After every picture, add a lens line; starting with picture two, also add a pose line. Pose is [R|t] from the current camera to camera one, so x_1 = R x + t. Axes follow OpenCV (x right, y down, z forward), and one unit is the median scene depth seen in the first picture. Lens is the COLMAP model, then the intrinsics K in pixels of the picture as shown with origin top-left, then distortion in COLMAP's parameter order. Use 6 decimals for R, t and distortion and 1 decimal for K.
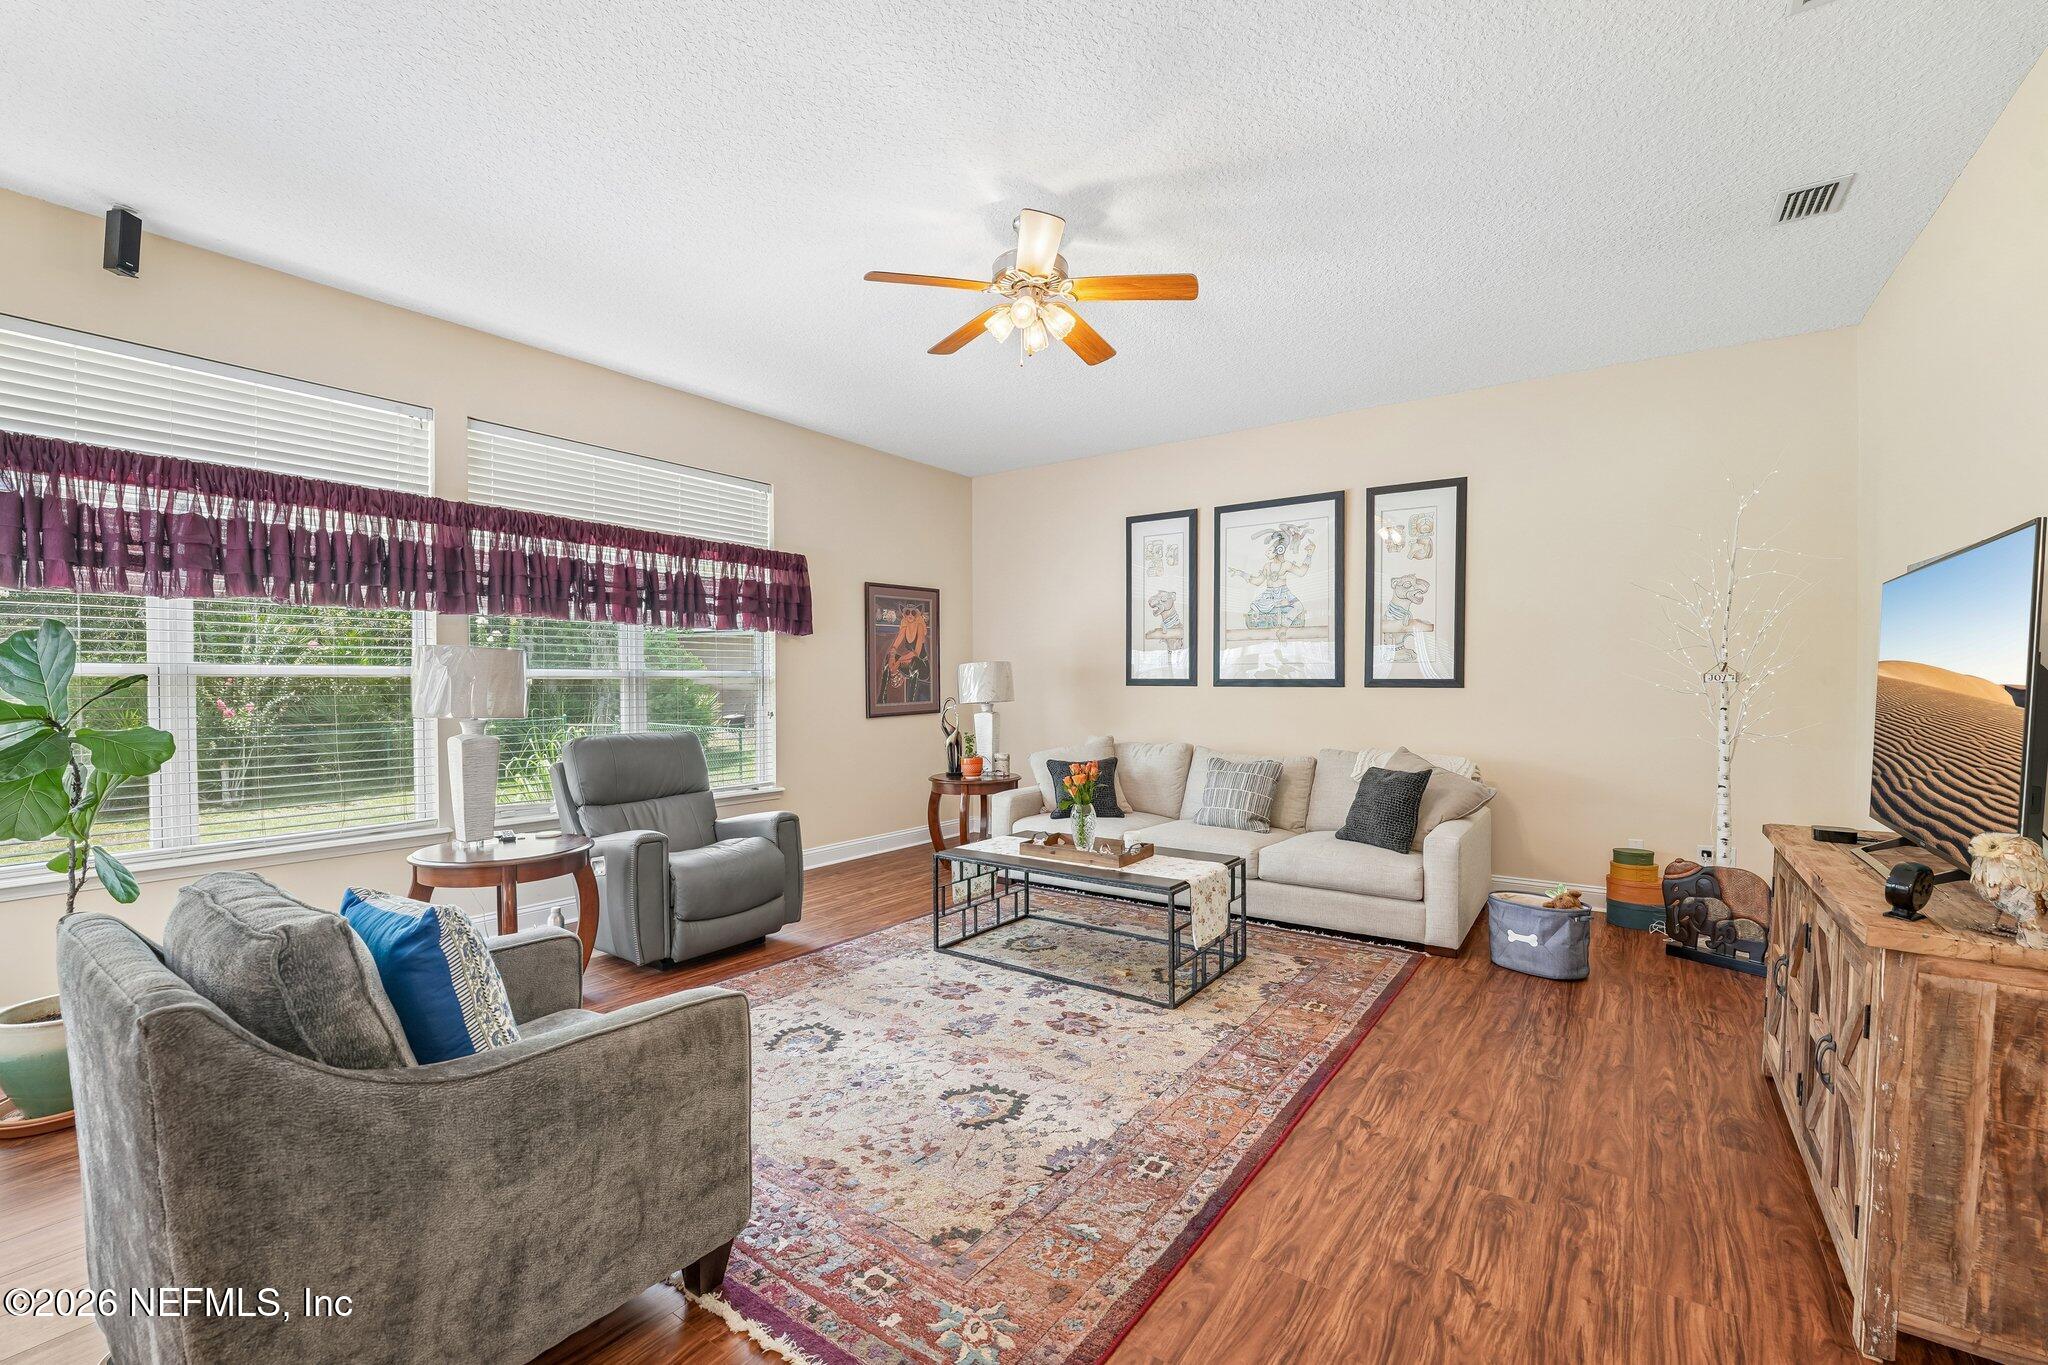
lens RADIAL K [[844.9, 0, 1021.4], [0, 844.9, 696.5], [0, 0, 1]] dist [-0.027448, 0.005237]
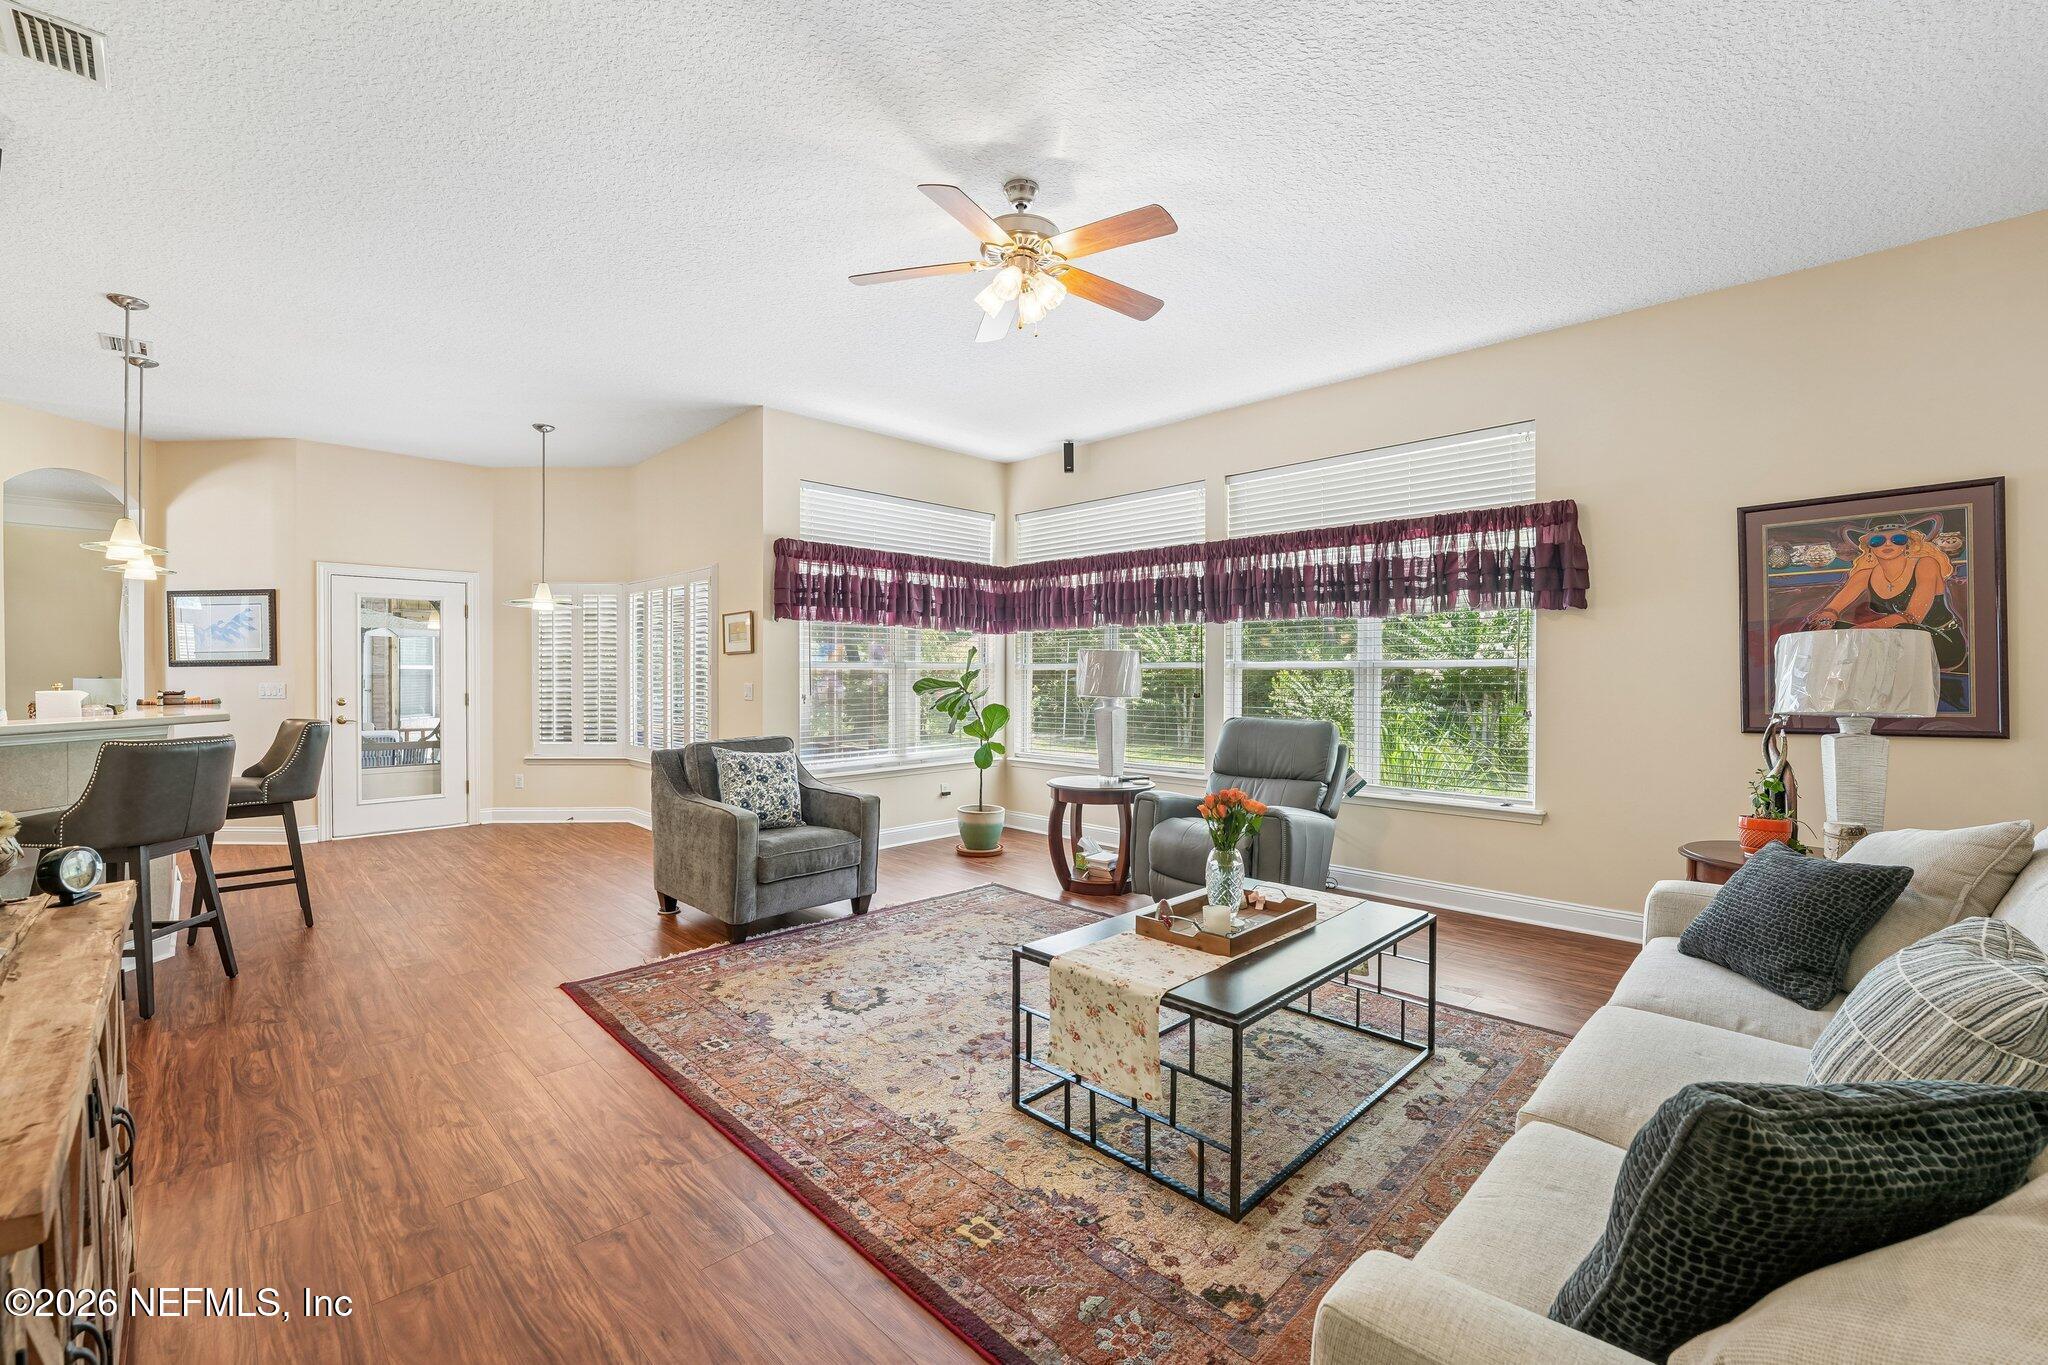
lens RADIAL K [[844.9, 0, 1030.2], [0, 844.9, 678.5], [0, 0, 1]] dist [-0.027448, 0.005237]
pose [[-0.149823, 0.007131, -0.988687, 0.749665], [-0.018081, 0.999787, 0.009951, -0.015471], [0.988547, 0.019368, -0.149662, 0.914474]]
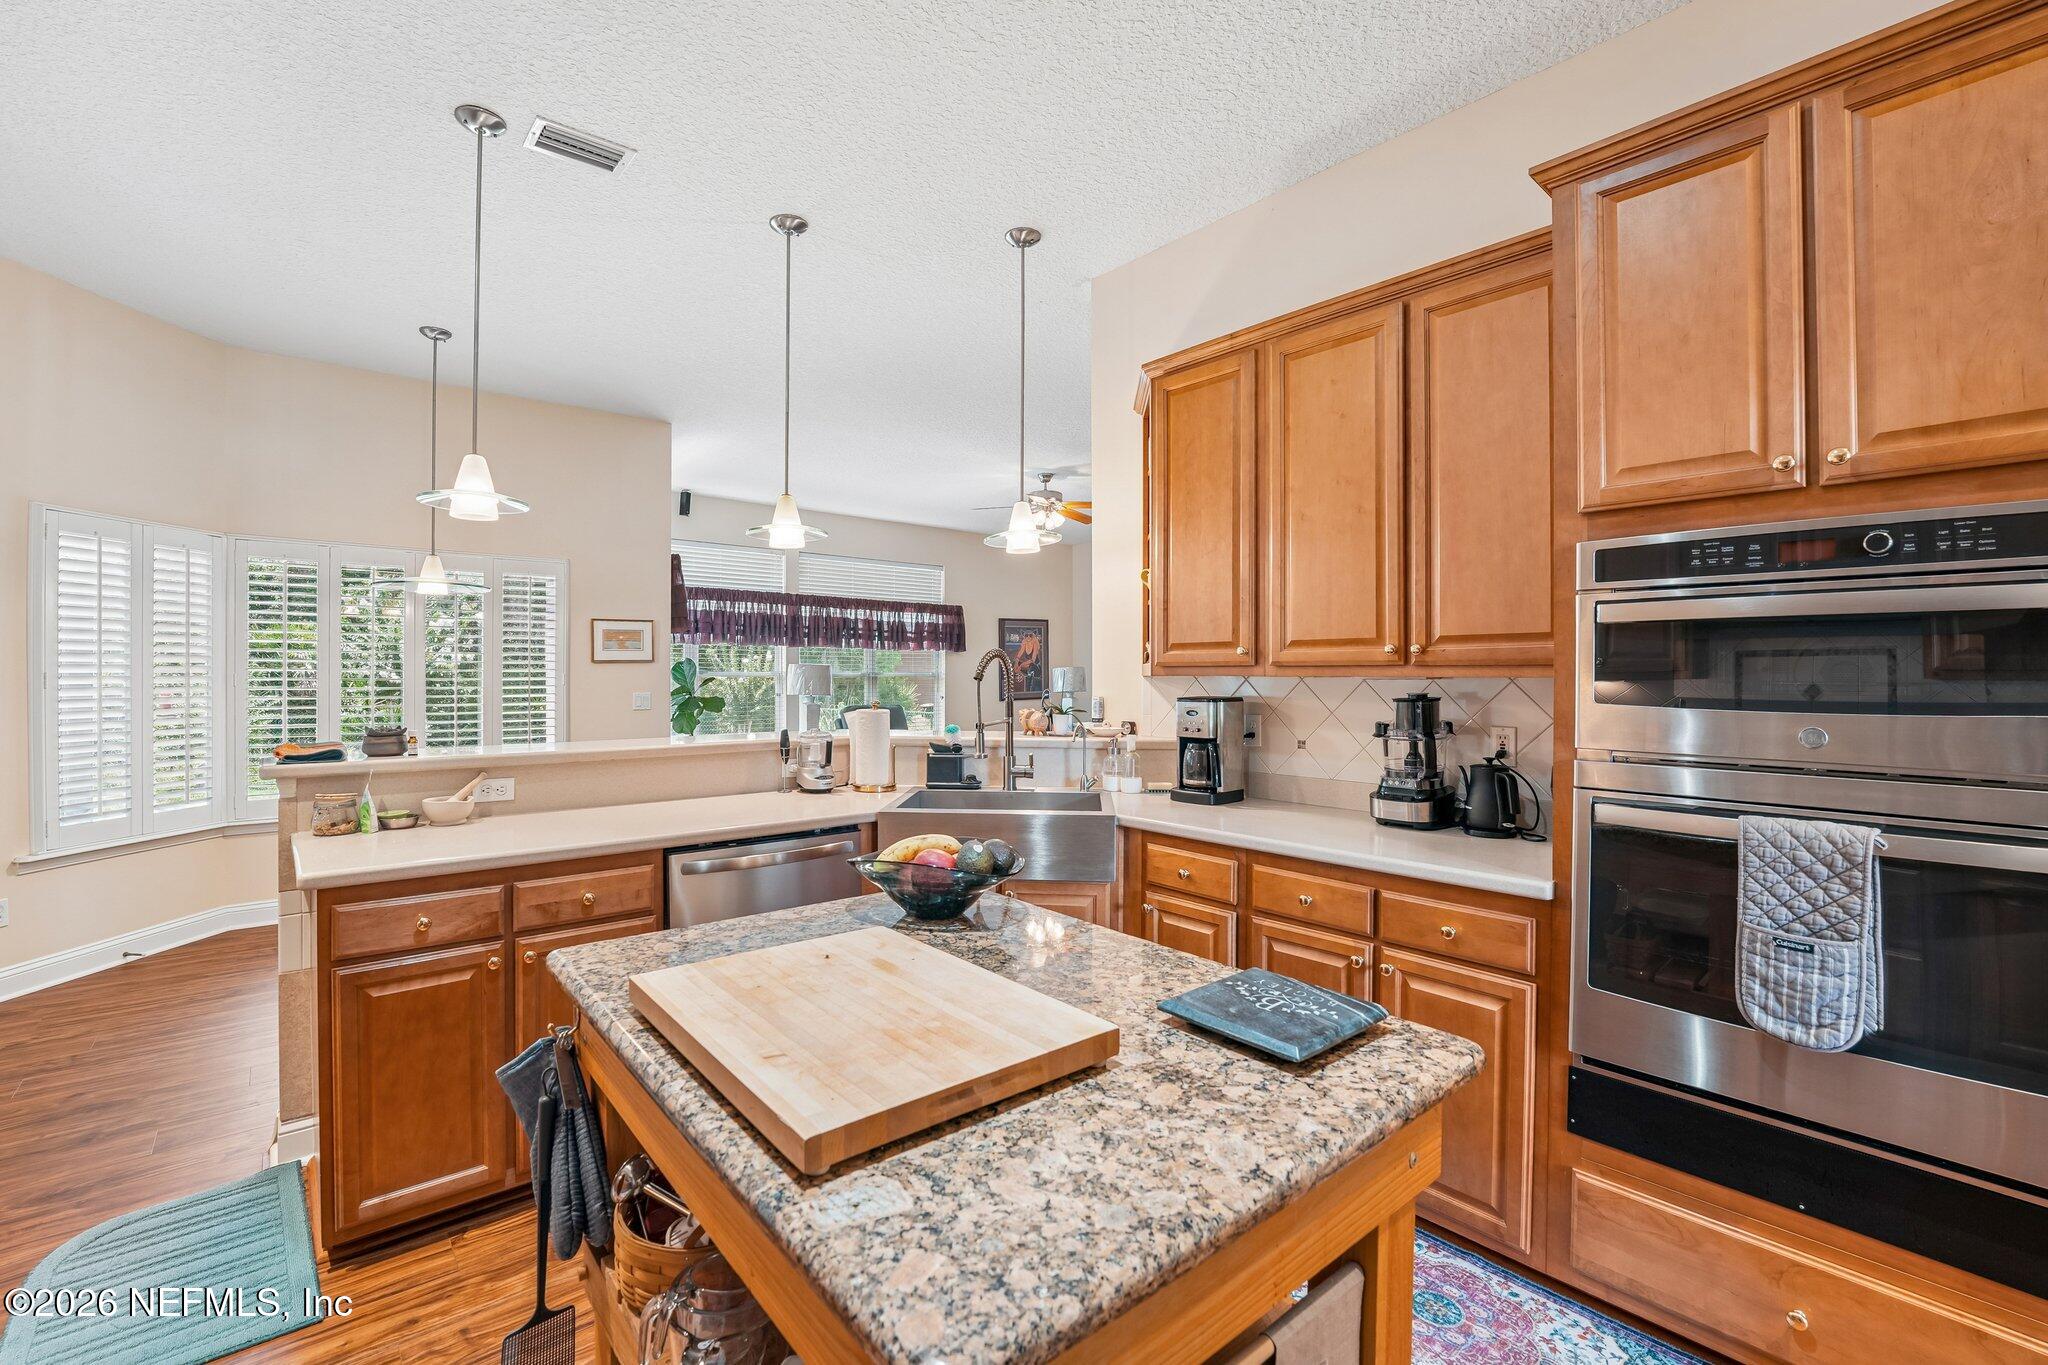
lens RADIAL K [[844.9, 0, 1010.9], [0, 844.9, 692.4], [0, 0, 1]] dist [-0.027448, 0.005237]
pose [[0.972457, 0.007506, -0.232962, 0.354729], [-0.007006, 0.999971, 0.002973, 0.006598], [0.232978, -0.001259, 0.972481, -0.954636]]
